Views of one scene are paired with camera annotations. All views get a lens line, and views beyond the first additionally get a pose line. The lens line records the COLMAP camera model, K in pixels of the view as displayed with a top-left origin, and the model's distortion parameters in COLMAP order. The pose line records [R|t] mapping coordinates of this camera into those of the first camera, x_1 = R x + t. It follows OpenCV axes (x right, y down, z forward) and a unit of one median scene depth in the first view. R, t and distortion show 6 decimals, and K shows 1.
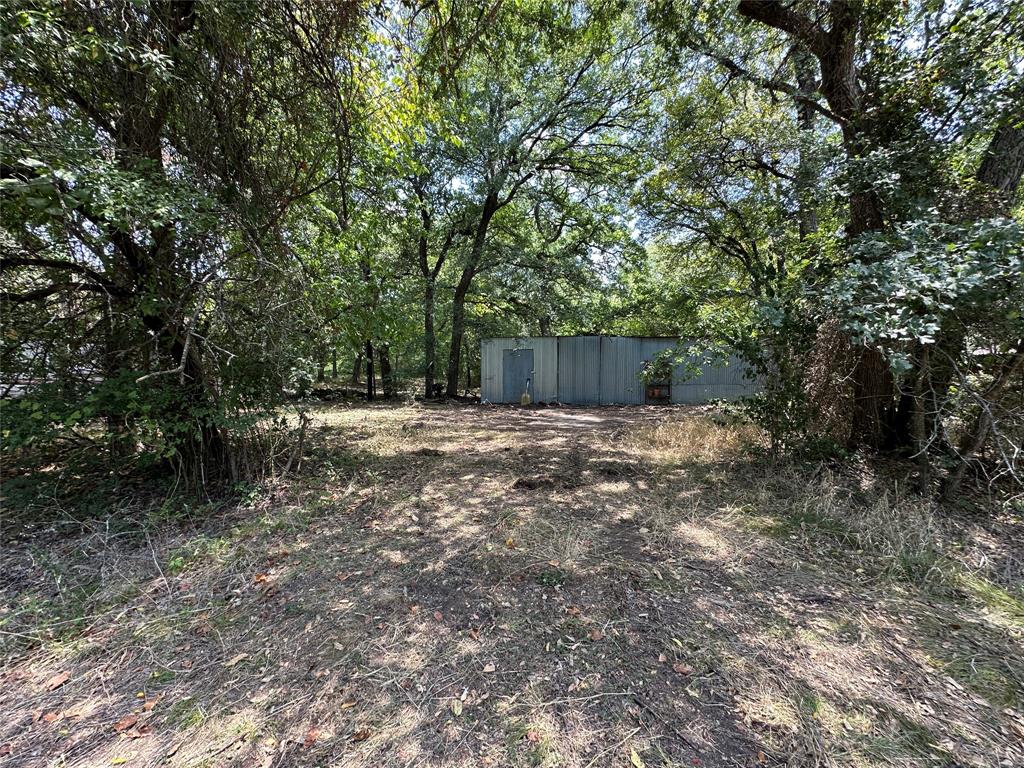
lens RADIAL K [[410.7, 0, 510.6], [0, 410.7, 383.6], [0, 0, 1]] dist [-0.002234, 0.000701]
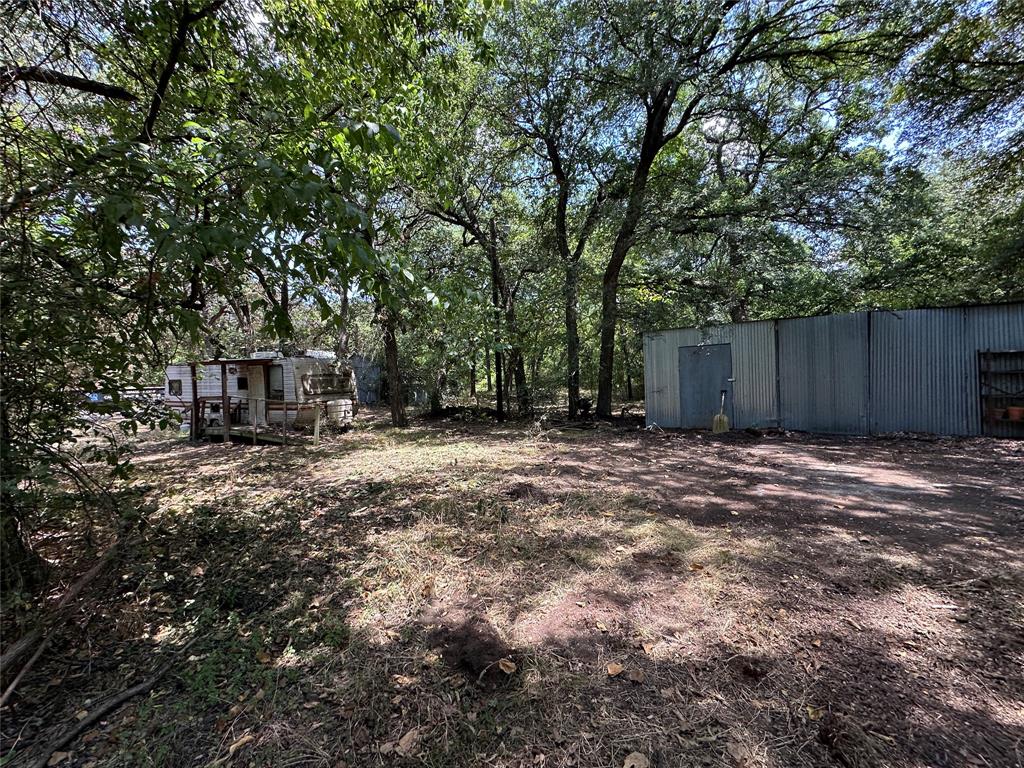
lens RADIAL K [[410.7, 0, 510.6], [0, 410.7, 383.6], [0, 0, 1]] dist [-0.002234, 0.000701]
pose [[0.925395, -0.027946, -0.377973, -0.021069], [0.019453, 0.999466, -0.026270, -0.012360], [0.378505, 0.016957, 0.925444, 0.295523]]
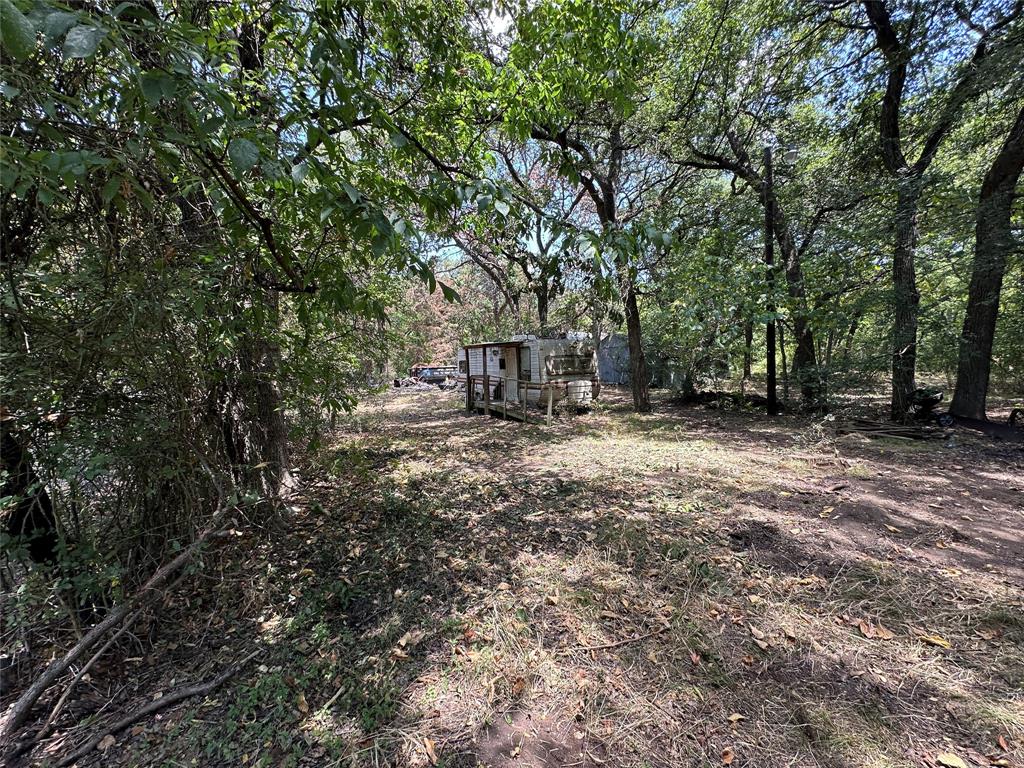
lens RADIAL K [[410.7, 0, 510.6], [0, 410.7, 383.6], [0, 0, 1]] dist [-0.002234, 0.000701]
pose [[0.525171, 0.017388, -0.850819, -0.026175], [-0.002871, 0.999822, 0.018662, -0.017281], [0.850992, -0.007358, 0.525127, 0.379417]]
